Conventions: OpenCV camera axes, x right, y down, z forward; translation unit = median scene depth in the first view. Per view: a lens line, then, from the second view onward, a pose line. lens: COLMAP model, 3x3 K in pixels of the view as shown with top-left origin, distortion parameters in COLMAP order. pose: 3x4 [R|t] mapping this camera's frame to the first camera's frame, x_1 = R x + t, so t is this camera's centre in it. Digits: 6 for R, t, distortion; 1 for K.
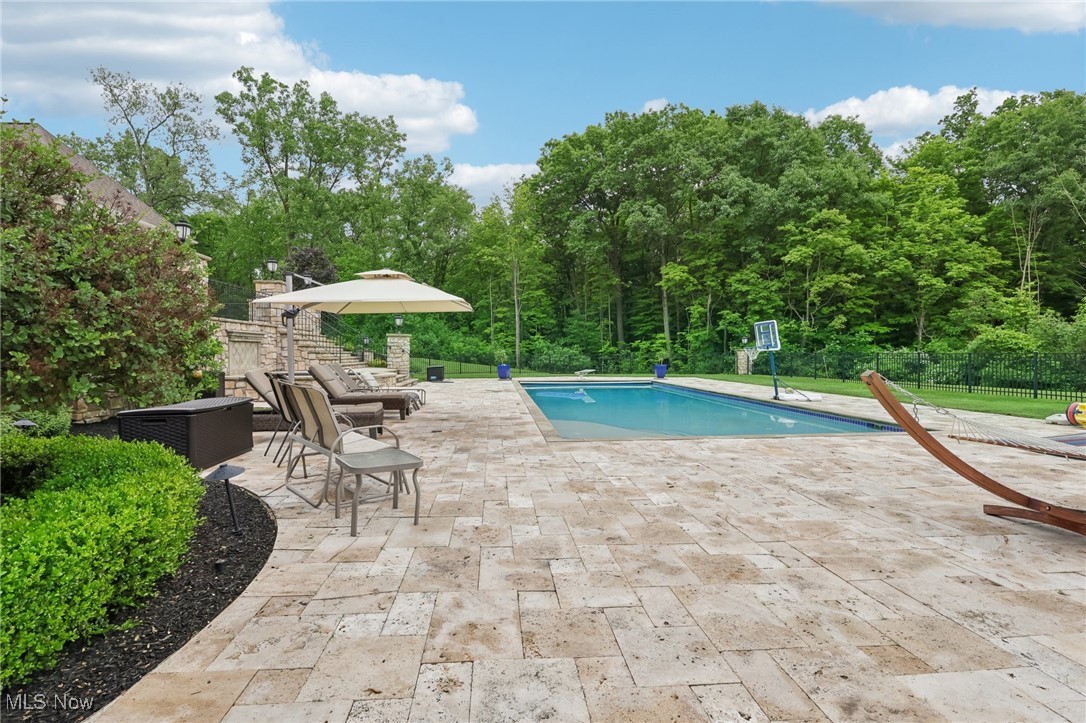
lens RADIAL K [[511.2, 0, 541.0], [0, 511.2, 358.6], [0, 0, 1]] dist [-0.003852, 0.000750]
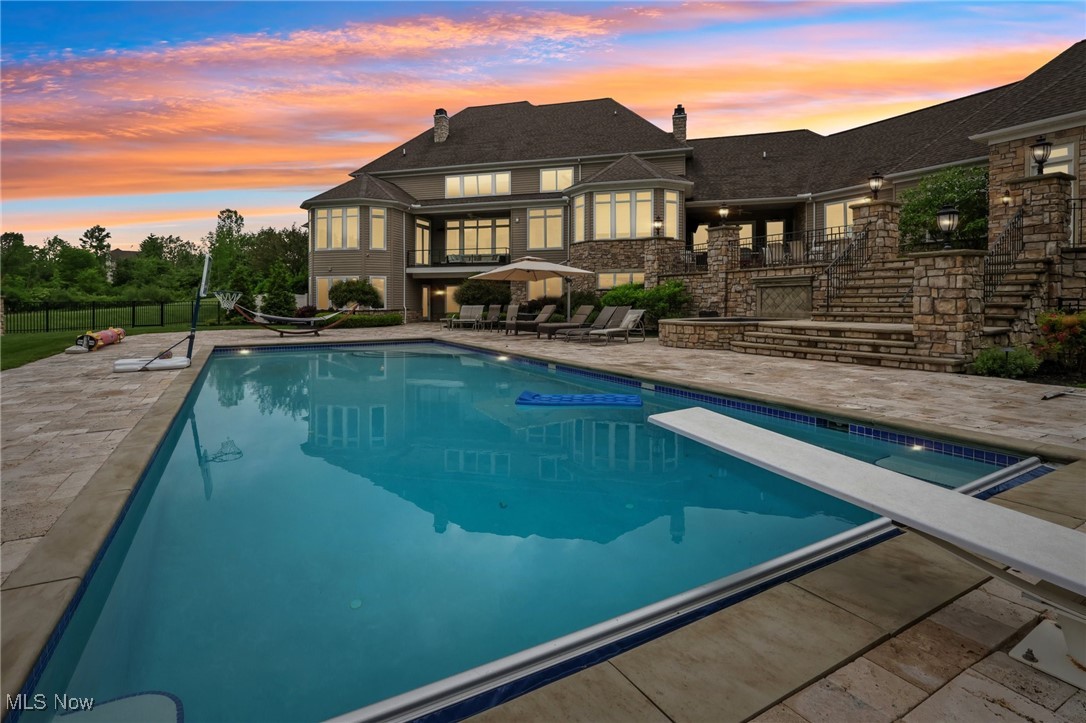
lens RADIAL K [[511.2, 0, 540.3], [0, 511.2, 320.0], [0, 0, 1]] dist [-0.003852, 0.000750]
pose [[-0.906618, 0.018189, -0.421561, 0.089847], [-0.001003, 0.998975, 0.045259, -0.003666], [0.421952, 0.041456, -0.905670, 0.527681]]
